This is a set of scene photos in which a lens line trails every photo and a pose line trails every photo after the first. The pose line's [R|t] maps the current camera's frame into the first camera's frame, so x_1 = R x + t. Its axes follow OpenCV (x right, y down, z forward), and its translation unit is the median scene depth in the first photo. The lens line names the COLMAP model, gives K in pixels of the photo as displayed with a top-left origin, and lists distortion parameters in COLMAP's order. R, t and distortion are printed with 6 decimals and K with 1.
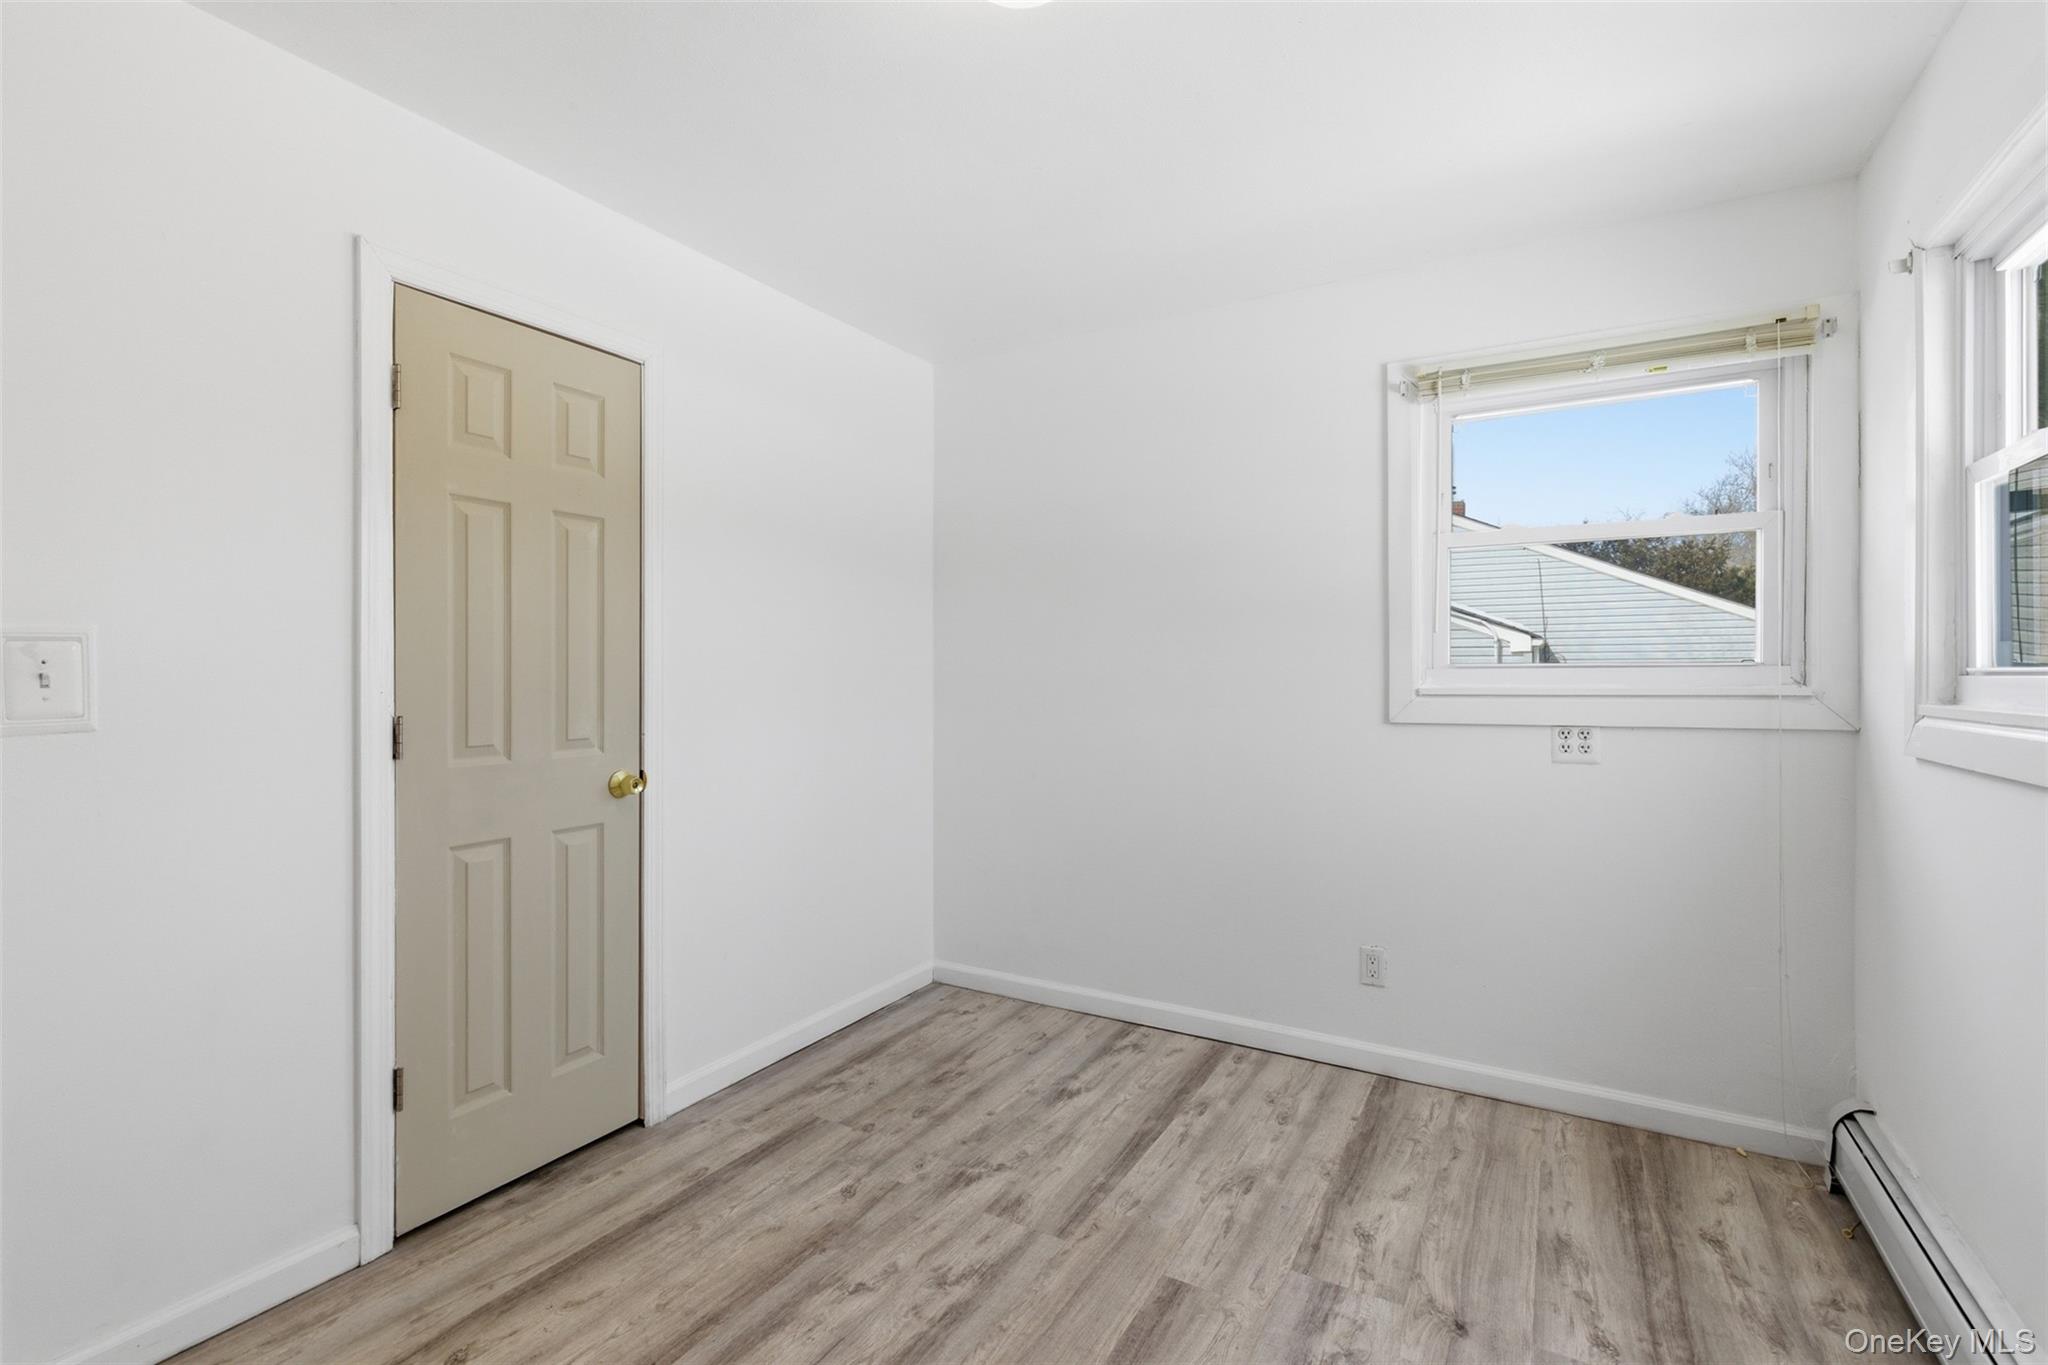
lens RADIAL K [[938.1, 0, 1019.9], [0, 938.1, 679.4], [0, 0, 1]] dist [-0.001087, -0.000164]
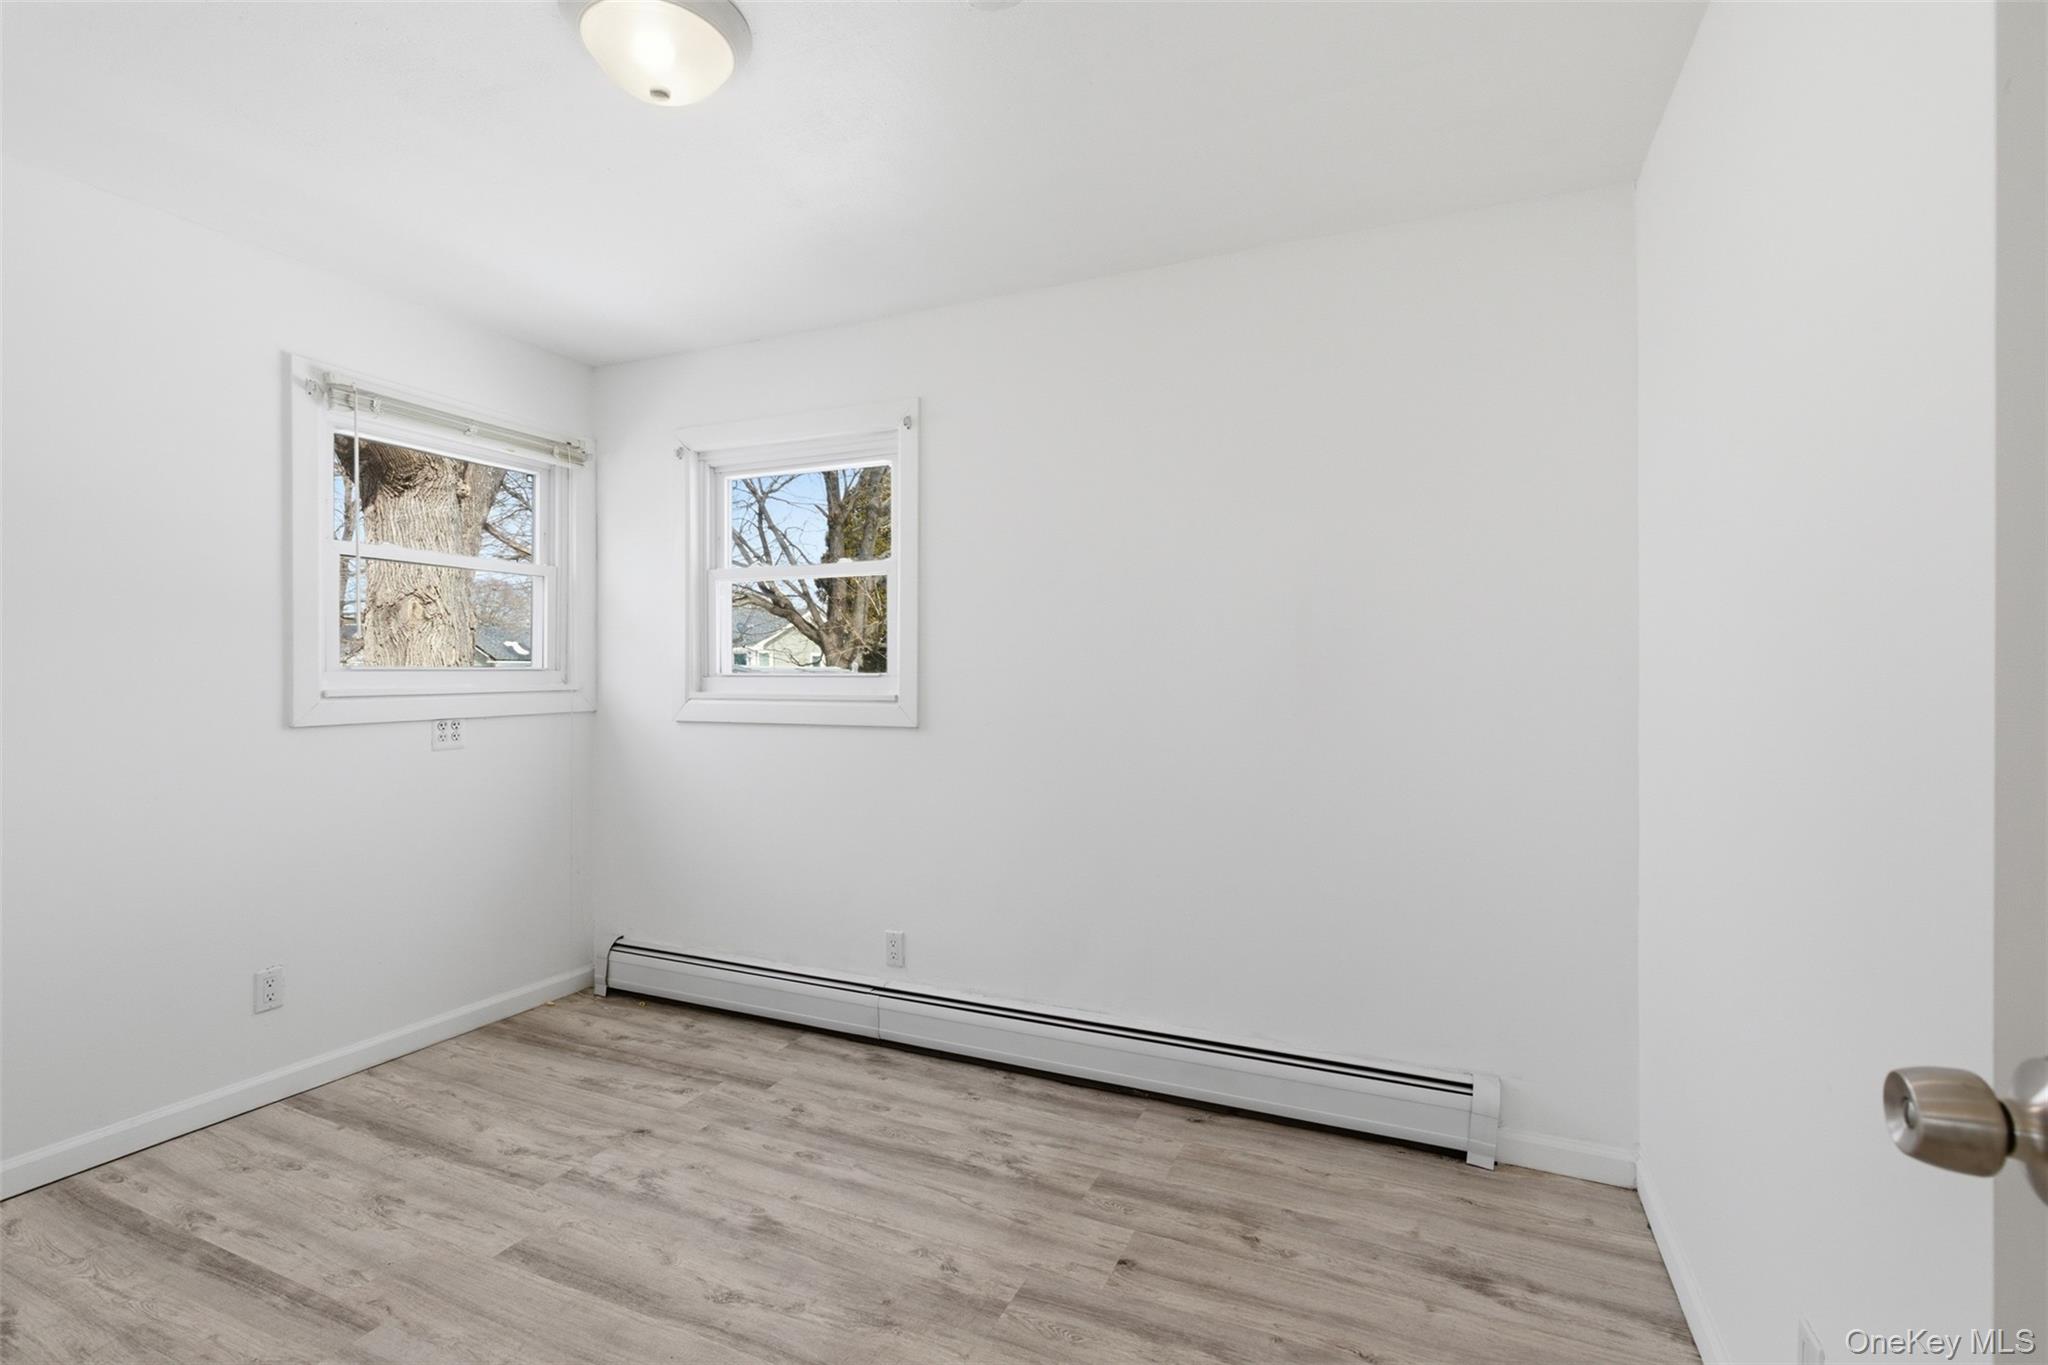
lens RADIAL K [[930.0, 0, 1015.9], [0, 930.0, 679.4], [0, 0, 1]] dist [-0.000219, 0.000250]
pose [[-0.102709, -0.004538, 0.994701, -0.796759], [0.006805, 0.999963, 0.005265, -0.003340], [-0.994688, 0.007310, -0.102674, 0.454410]]
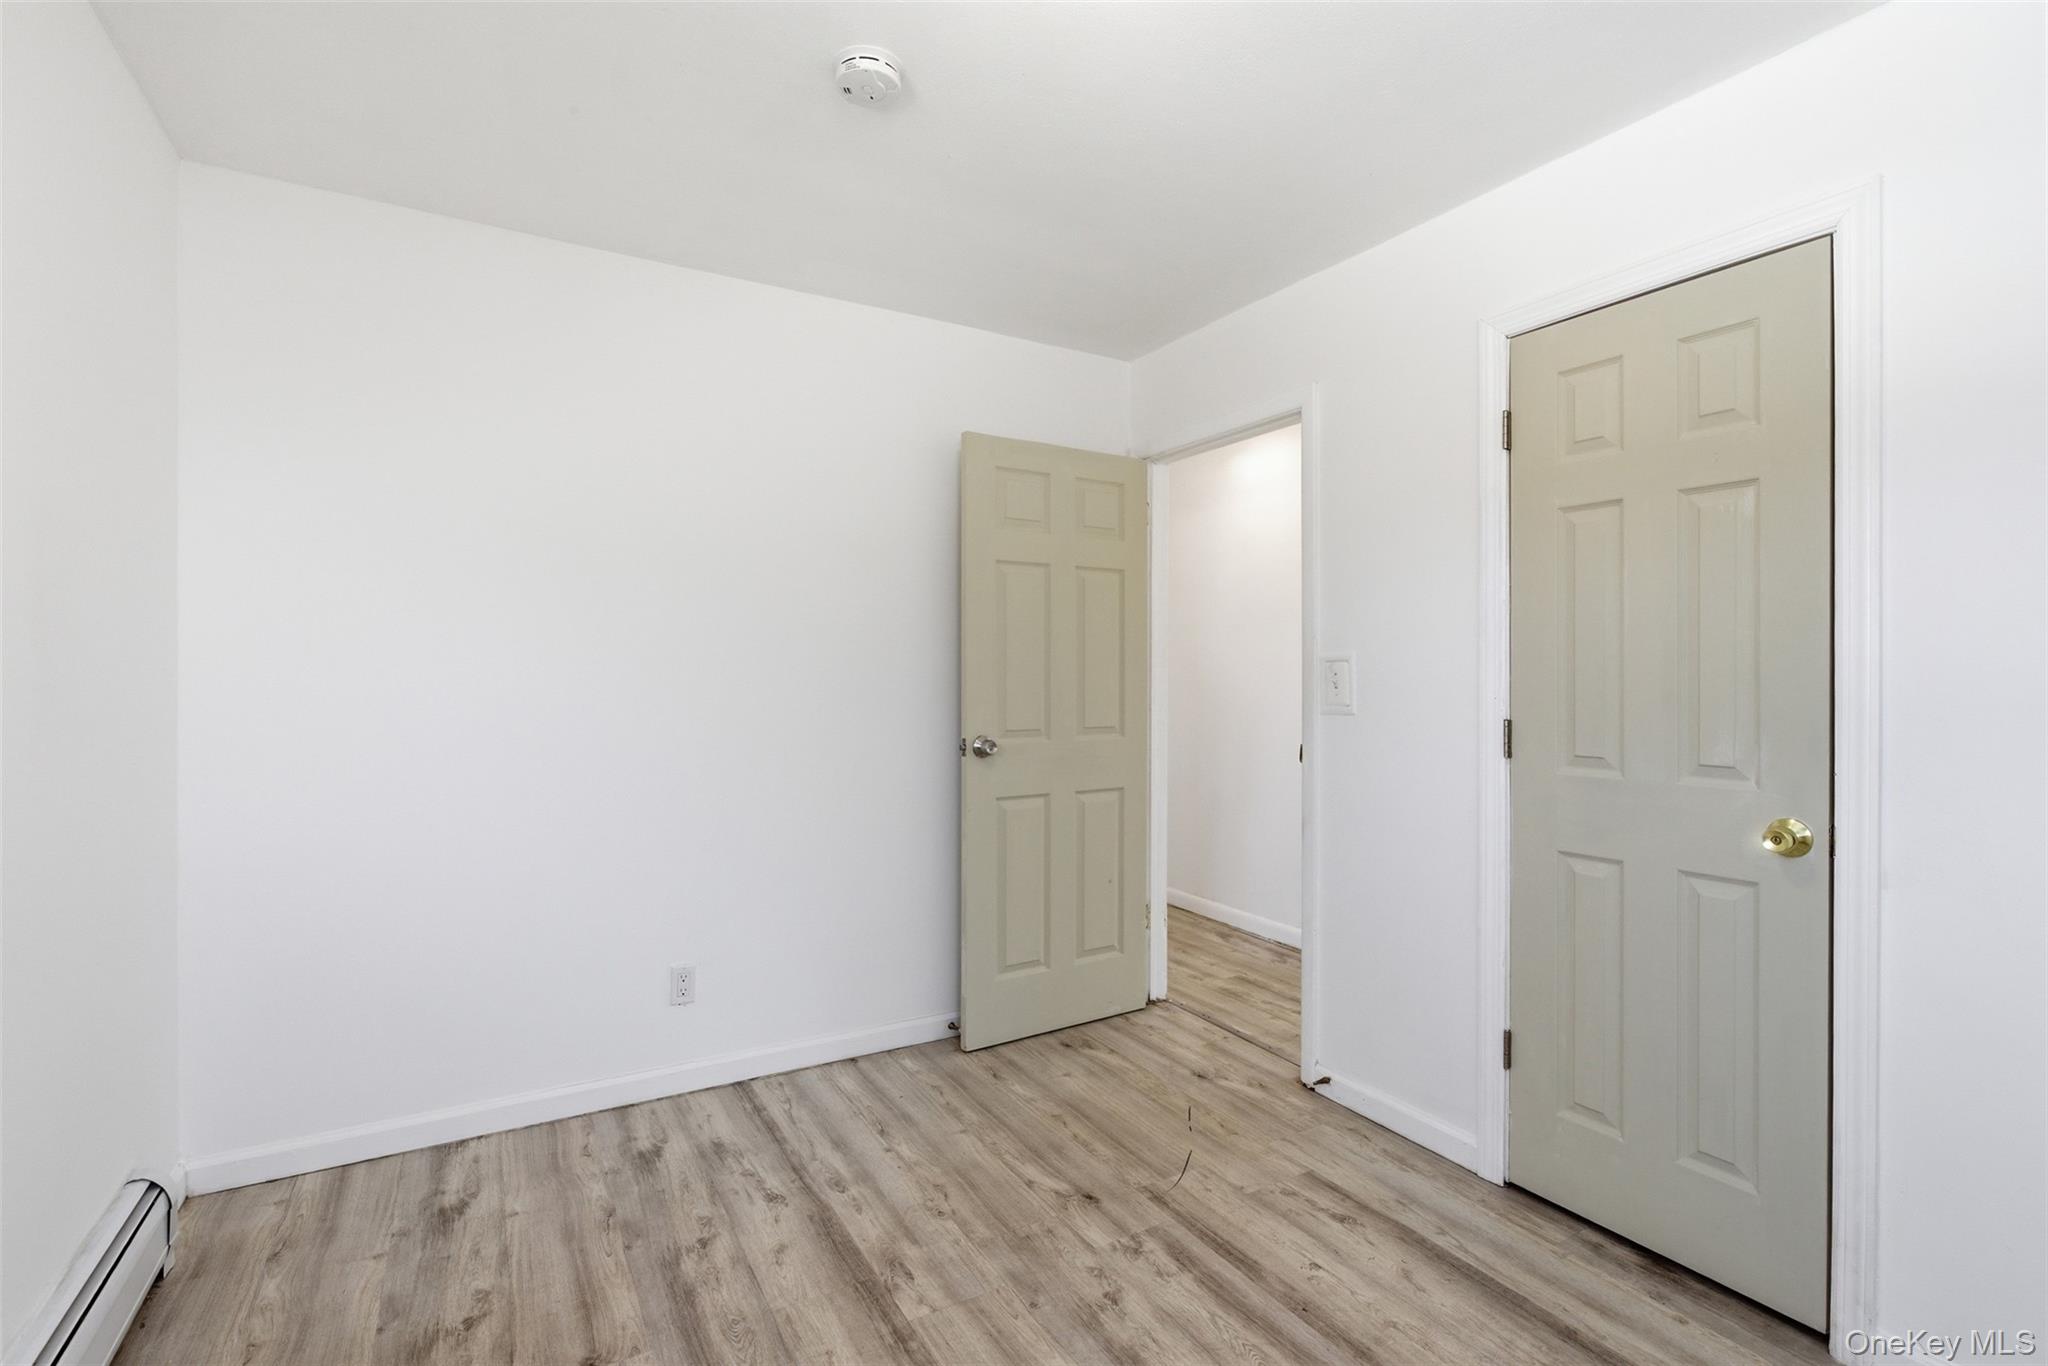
lens RADIAL K [[930.0, 0, 1015.9], [0, 930.0, 679.9], [0, 0, 1]] dist [-0.000219, 0.000250]
pose [[-0.495834, -0.001093, -0.868416, 0.539847], [-0.013947, 0.999880, 0.006705, -0.006817], [0.868305, 0.015436, -0.495790, 0.922488]]
